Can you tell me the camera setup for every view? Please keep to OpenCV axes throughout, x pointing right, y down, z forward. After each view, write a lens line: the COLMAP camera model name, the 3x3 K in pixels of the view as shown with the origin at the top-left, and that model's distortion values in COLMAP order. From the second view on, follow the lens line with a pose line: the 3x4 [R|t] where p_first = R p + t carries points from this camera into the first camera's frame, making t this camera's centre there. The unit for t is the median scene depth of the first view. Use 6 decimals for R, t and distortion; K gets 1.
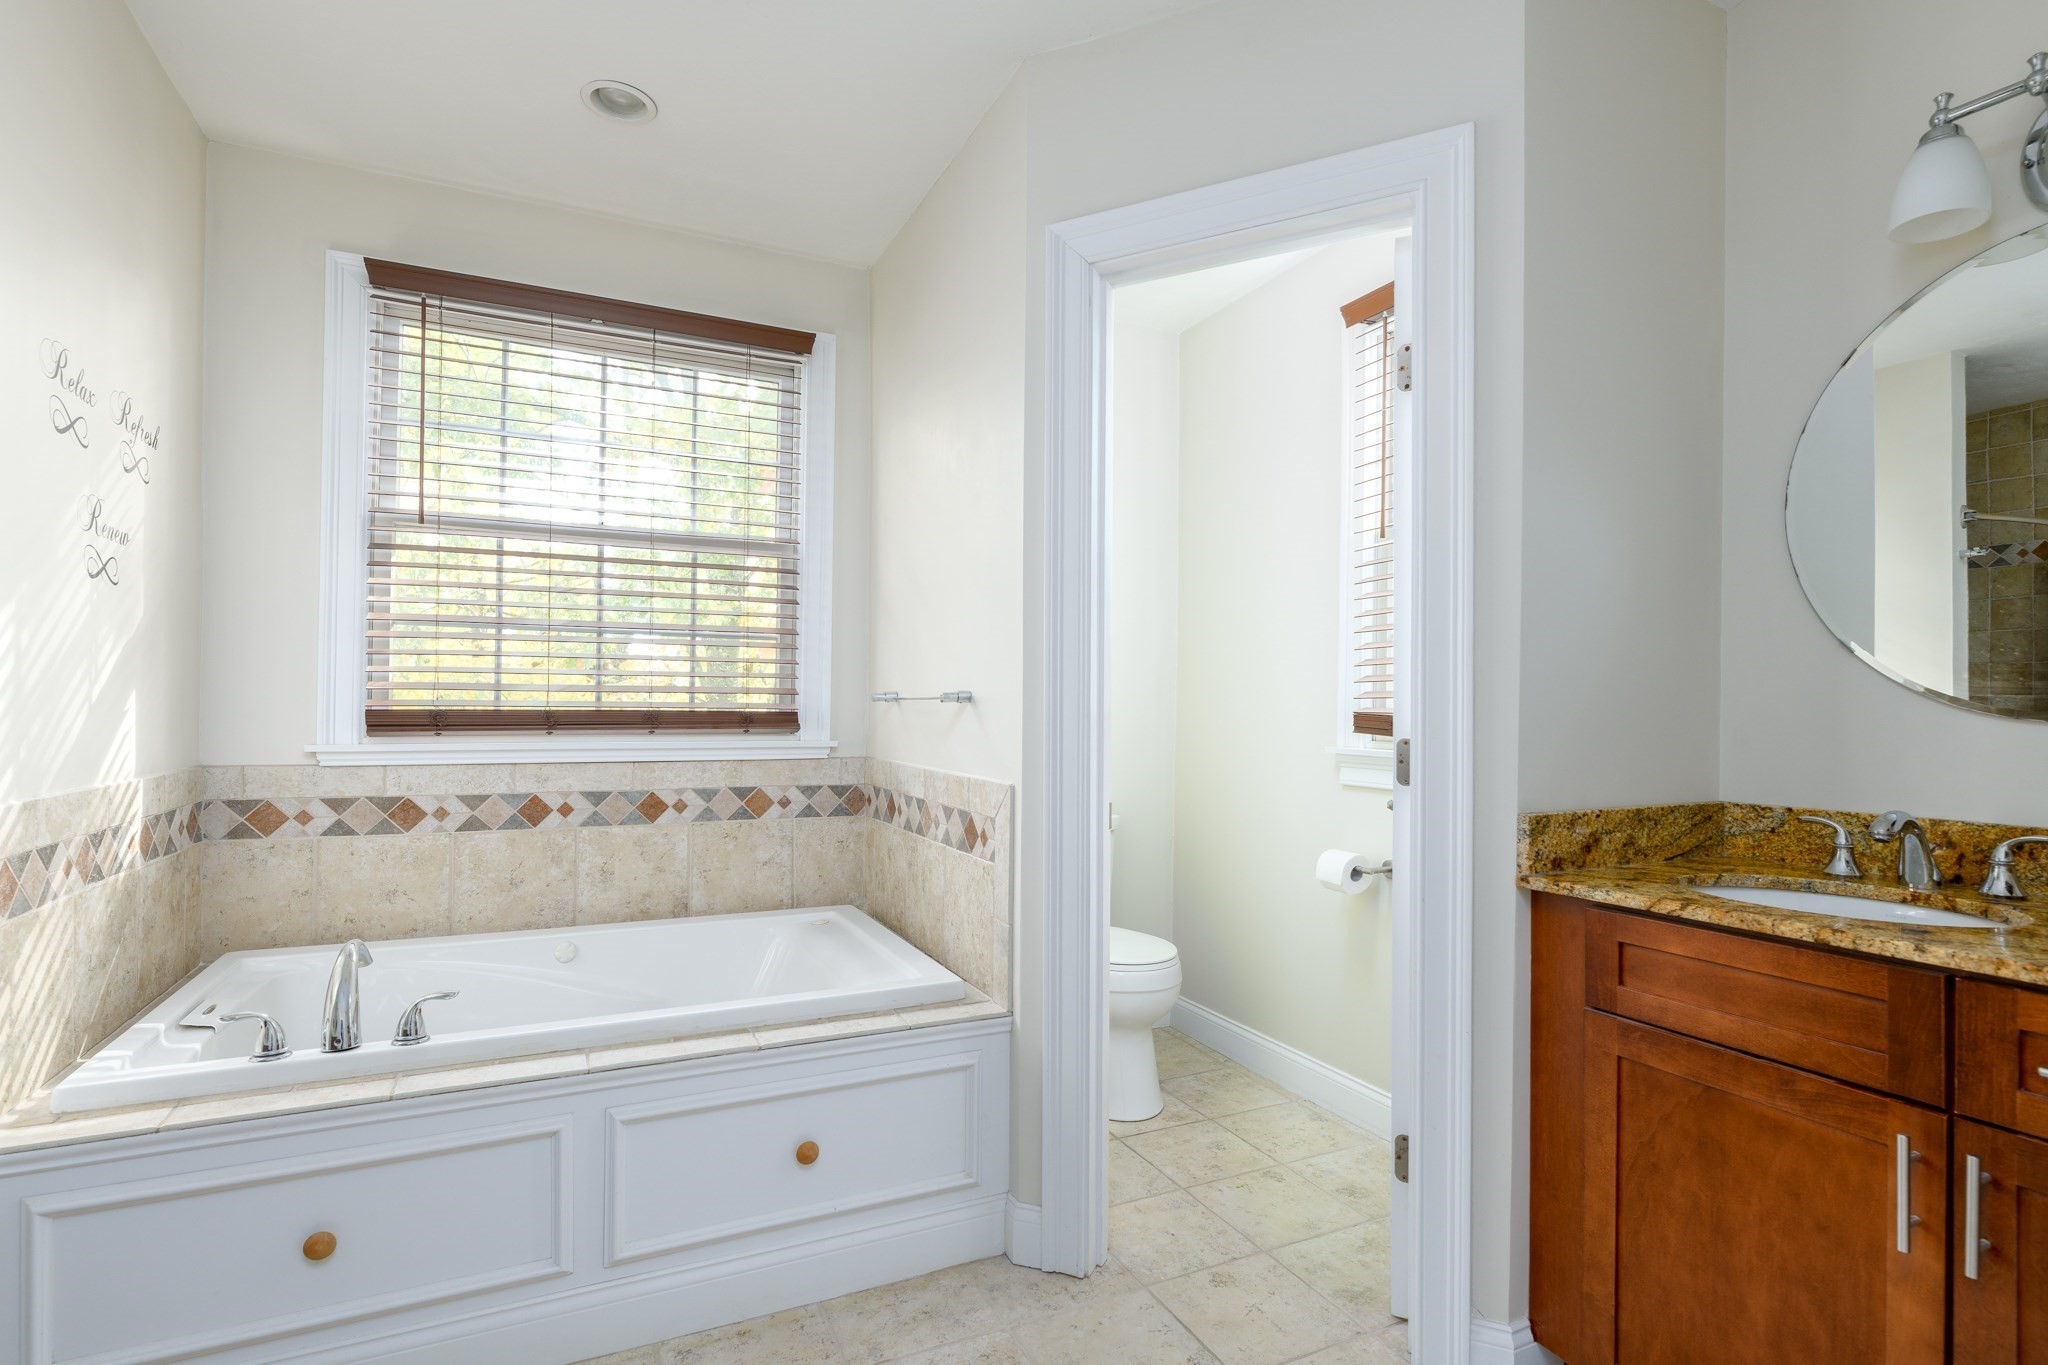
lens RADIAL K [[994.2, 0, 1006.0], [0, 994.2, 710.9], [0, 0, 1]] dist [0.000298, 0.000311]
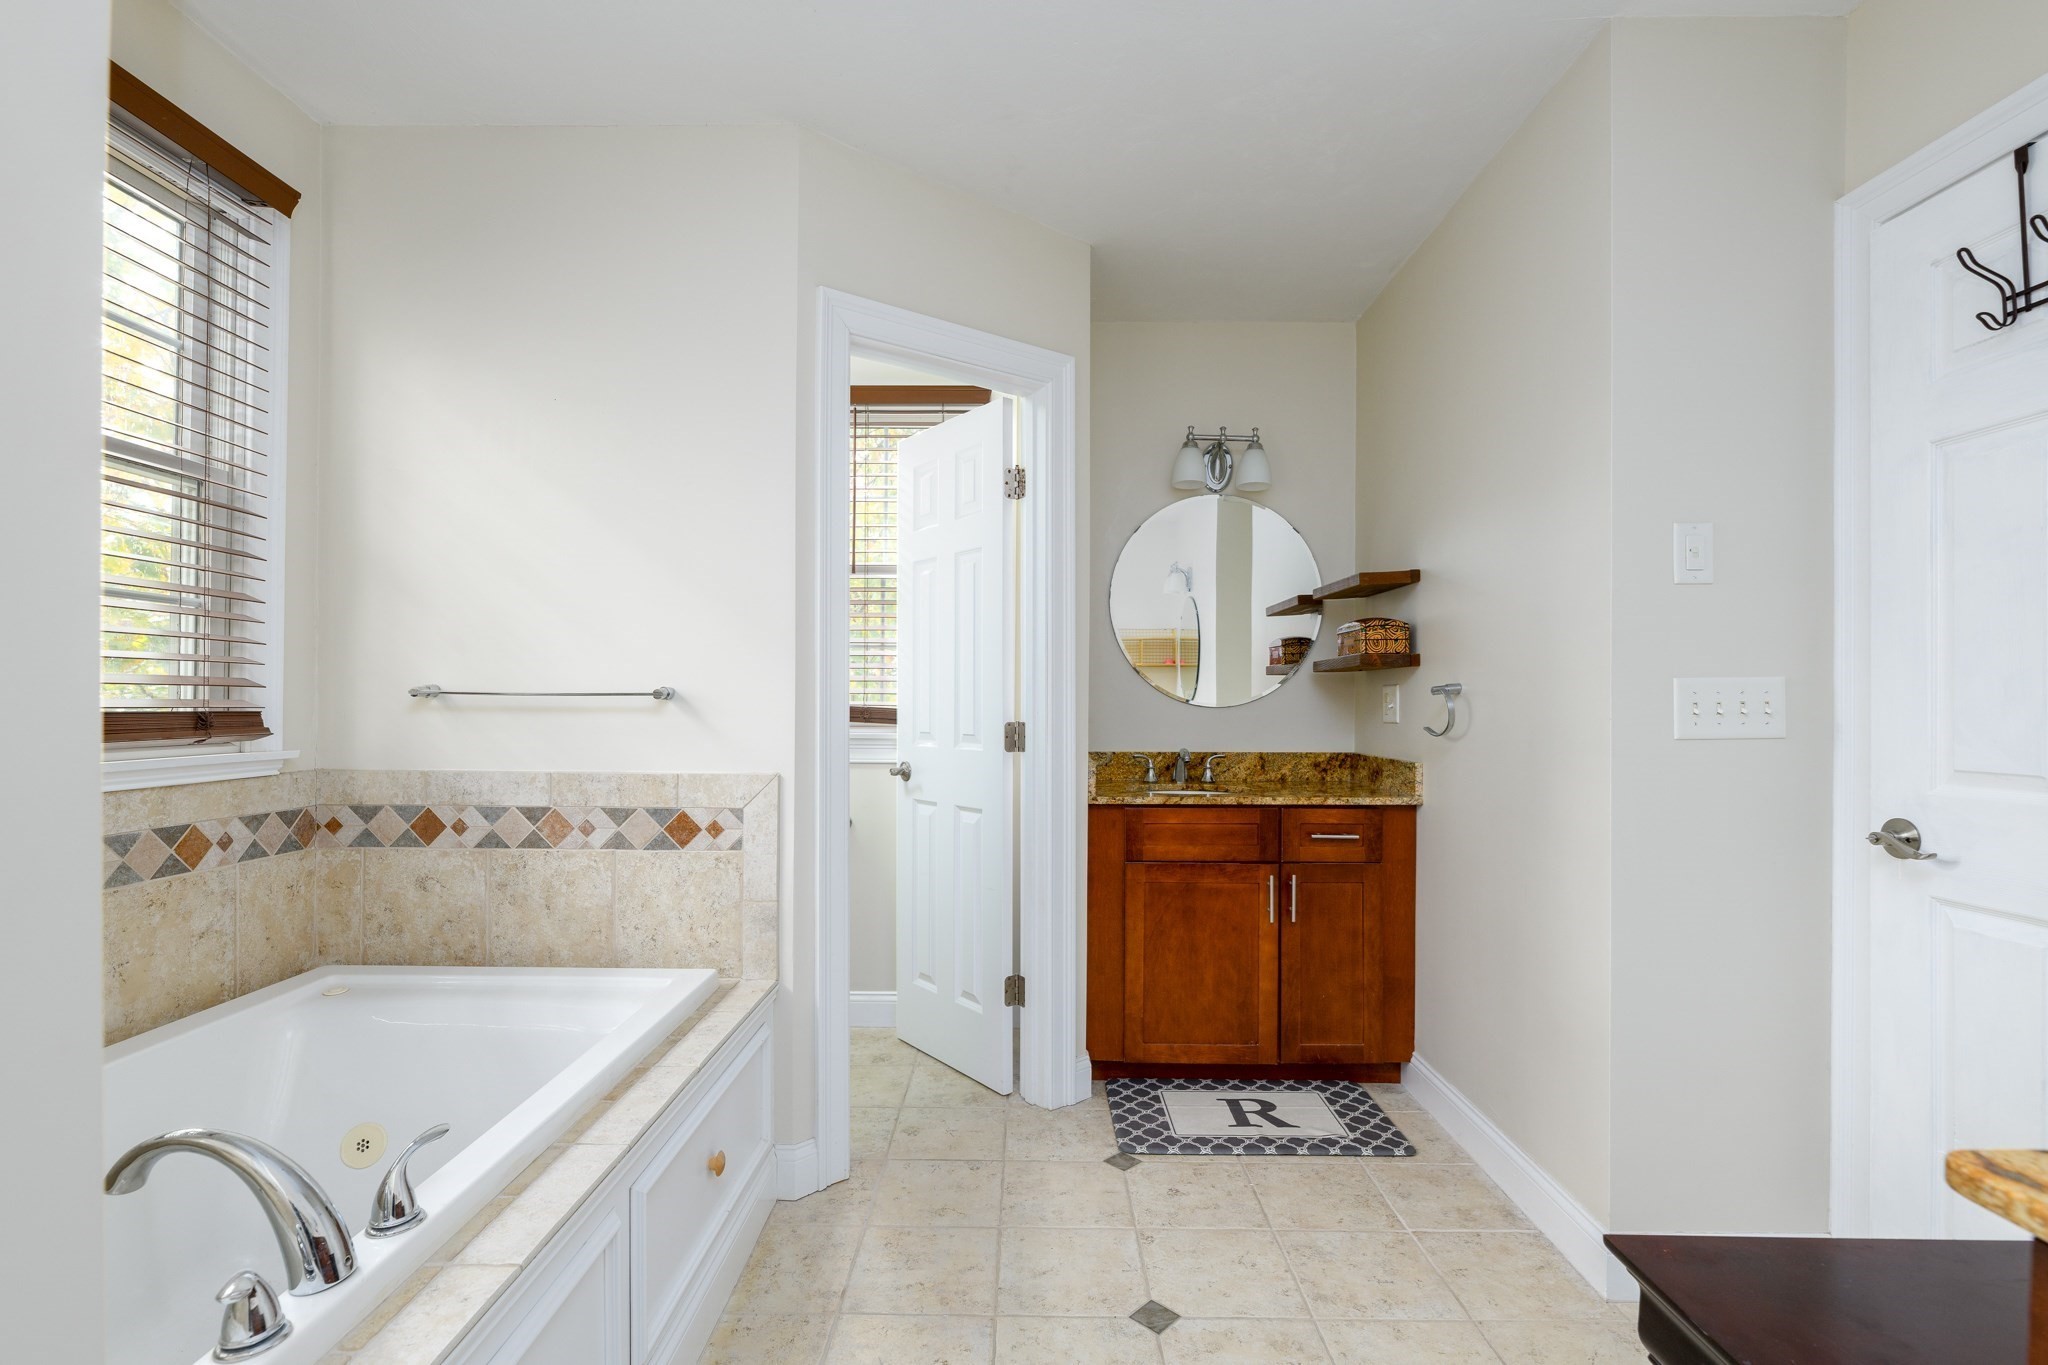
lens RADIAL K [[959.7, 0, 1019.1], [0, 959.7, 705.1], [0, 0, 1]] dist [-0.001961, -0.000466]
pose [[0.427012, -0.011490, 0.904173, -0.668715], [0.002493, 0.999930, 0.011530, -0.011209], [-0.904242, -0.002669, 0.427011, 0.242954]]
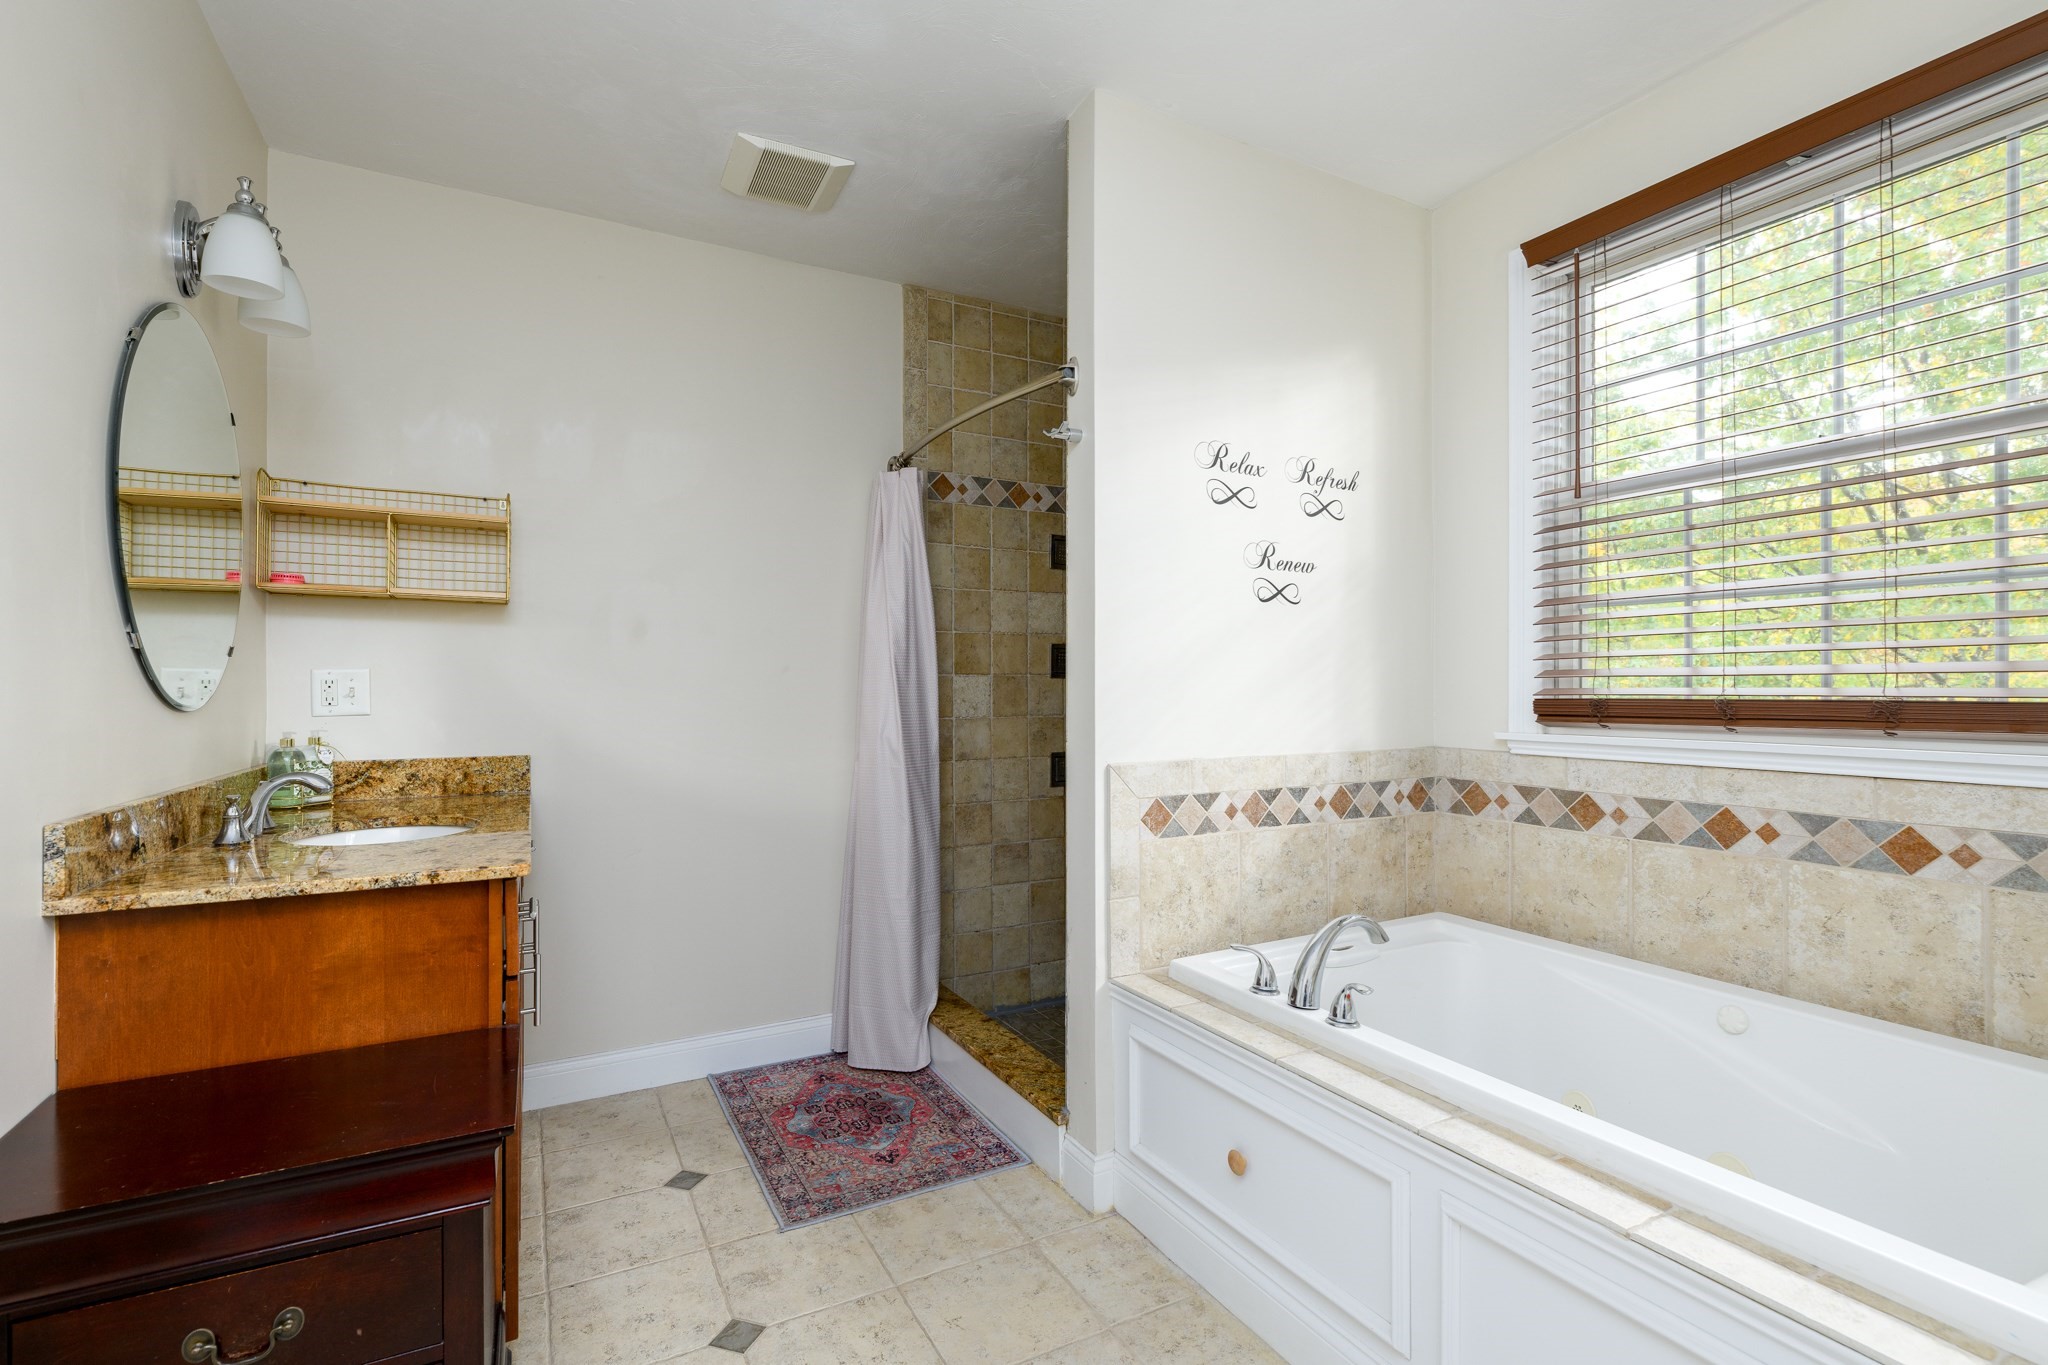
lens RADIAL K [[937.8, 0, 1024.0], [0, 937.8, 682.5], [0, 0, 1]] dist [-0.000599, 0.000053]
pose [[0.064221, -0.013727, -0.997841, 0.236037], [-0.000935, 0.999904, -0.013816, -0.003820], [0.997935, 0.001820, 0.064202, 0.412355]]
